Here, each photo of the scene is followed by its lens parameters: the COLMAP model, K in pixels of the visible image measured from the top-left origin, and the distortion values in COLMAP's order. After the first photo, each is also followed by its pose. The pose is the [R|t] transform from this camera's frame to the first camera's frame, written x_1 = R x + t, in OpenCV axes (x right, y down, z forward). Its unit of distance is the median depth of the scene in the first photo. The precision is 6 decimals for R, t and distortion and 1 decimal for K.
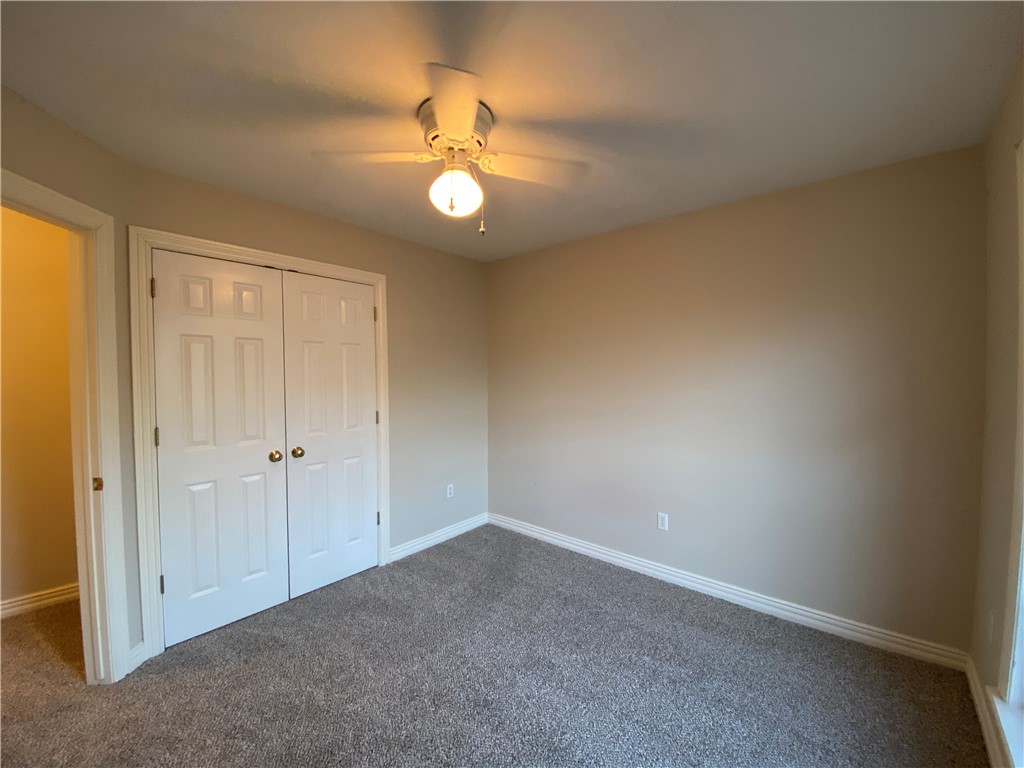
lens RADIAL K [[424.4, 0, 513.6], [0, 424.4, 387.1], [0, 0, 1]] dist [-0.001330, -0.000349]
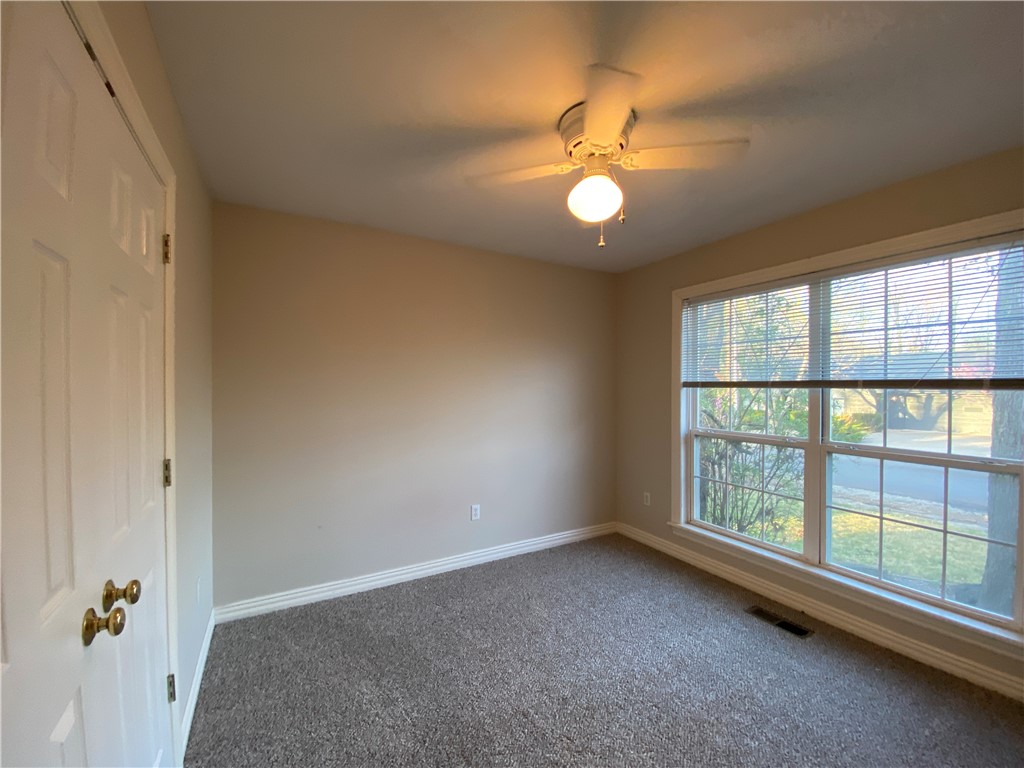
lens RADIAL K [[424.4, 0, 513.6], [0, 424.4, 387.1], [0, 0, 1]] dist [-0.001330, -0.000349]
pose [[0.316269, -0.000973, 0.948669, -0.704718], [0.031610, 0.999455, -0.009513, -0.006132], [-0.948143, 0.032996, 0.316127, 0.541098]]
